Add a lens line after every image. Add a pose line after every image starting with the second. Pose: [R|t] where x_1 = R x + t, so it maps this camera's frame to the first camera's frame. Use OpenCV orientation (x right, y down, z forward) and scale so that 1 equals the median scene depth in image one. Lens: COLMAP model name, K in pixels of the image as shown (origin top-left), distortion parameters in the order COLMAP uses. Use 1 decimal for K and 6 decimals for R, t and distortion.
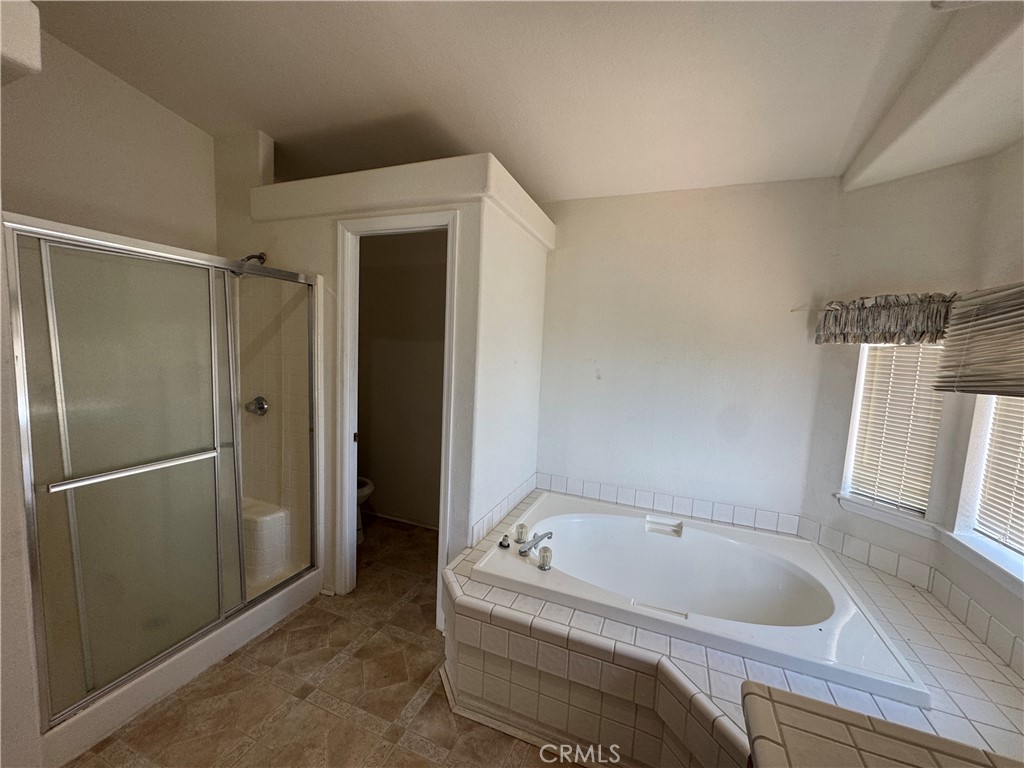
lens RADIAL K [[408.2, 0, 511.1], [0, 408.2, 384.0], [0, 0, 1]] dist [-0.001017, -0.000170]
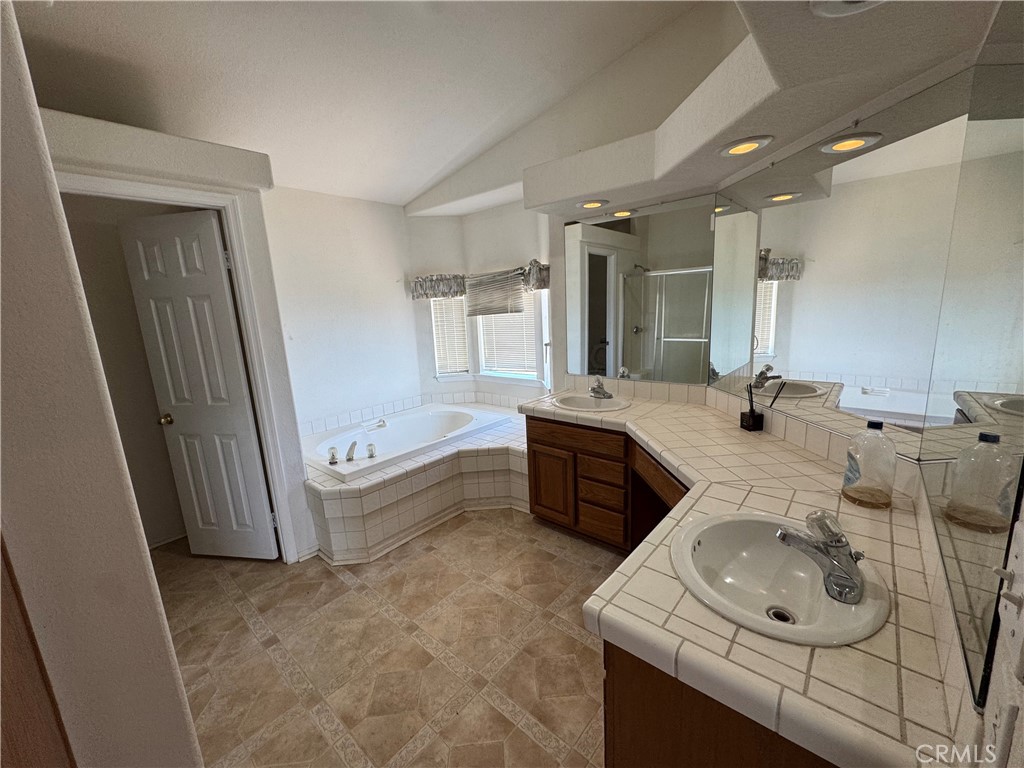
lens RADIAL K [[408.2, 0, 512.7], [0, 408.2, 384.5], [0, 0, 1]] dist [-0.001017, -0.000170]
pose [[0.325831, -0.244178, 0.913352, -1.028461], [0.154064, 0.966872, 0.203525, -0.040217], [-0.932791, 0.074400, 0.352656, -0.050375]]
